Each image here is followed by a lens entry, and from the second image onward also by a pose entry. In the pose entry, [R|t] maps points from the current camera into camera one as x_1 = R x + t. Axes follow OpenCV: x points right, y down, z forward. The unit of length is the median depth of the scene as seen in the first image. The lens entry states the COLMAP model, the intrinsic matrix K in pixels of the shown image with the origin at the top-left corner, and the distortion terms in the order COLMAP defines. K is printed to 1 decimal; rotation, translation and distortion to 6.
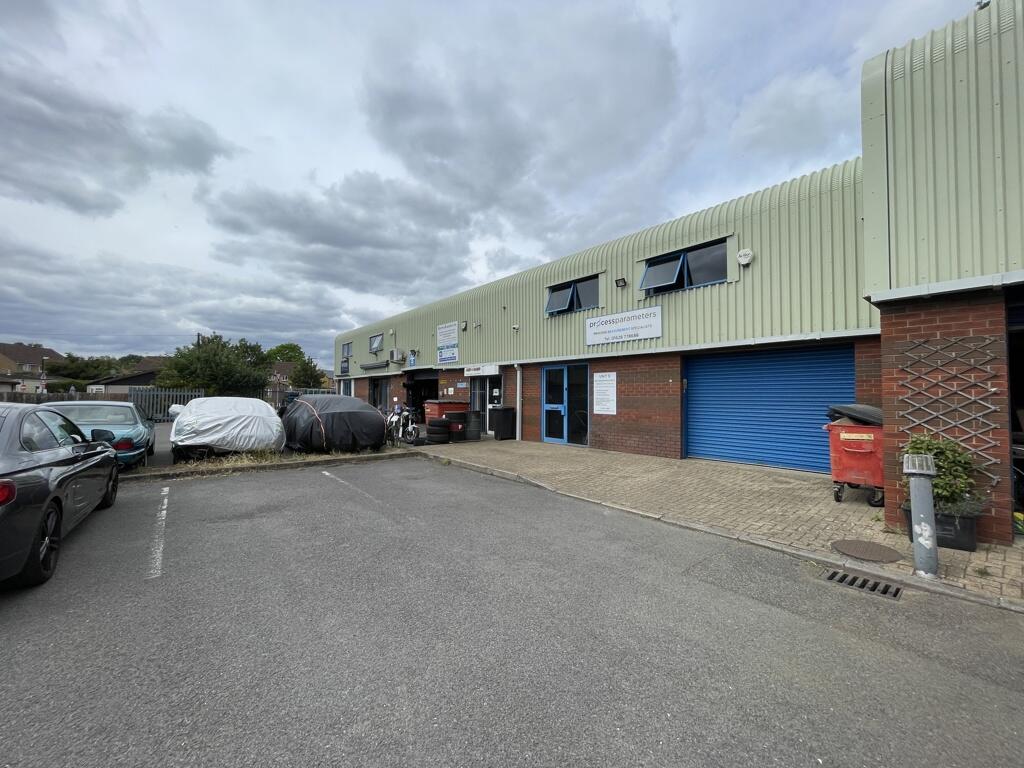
lens RADIAL K [[417.9, 0, 504.6], [0, 417.9, 392.4], [0, 0, 1]] dist [0.028887, -0.000353]
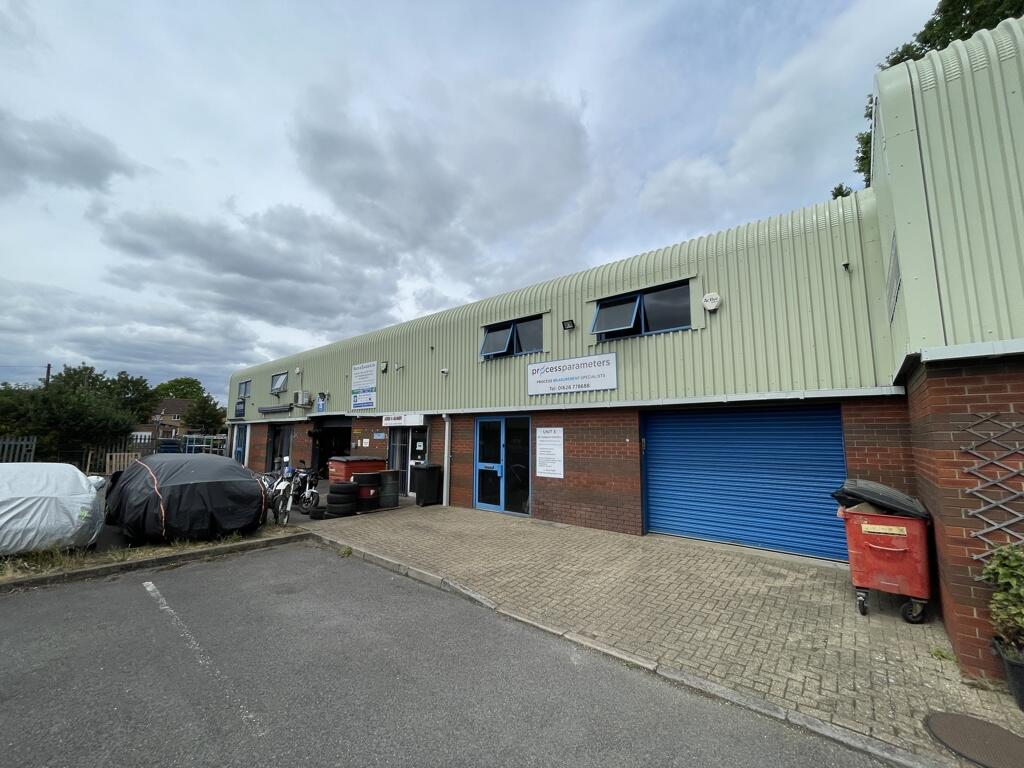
lens RADIAL K [[417.9, 0, 498.7], [0, 417.9, 396.5], [0, 0, 1]] dist [0.028887, -0.000353]
pose [[0.987099, 0.017625, 0.159139, 0.001491], [-0.004063, 0.996360, -0.085146, -0.037972], [-0.160061, 0.083401, 0.983578, 0.176891]]
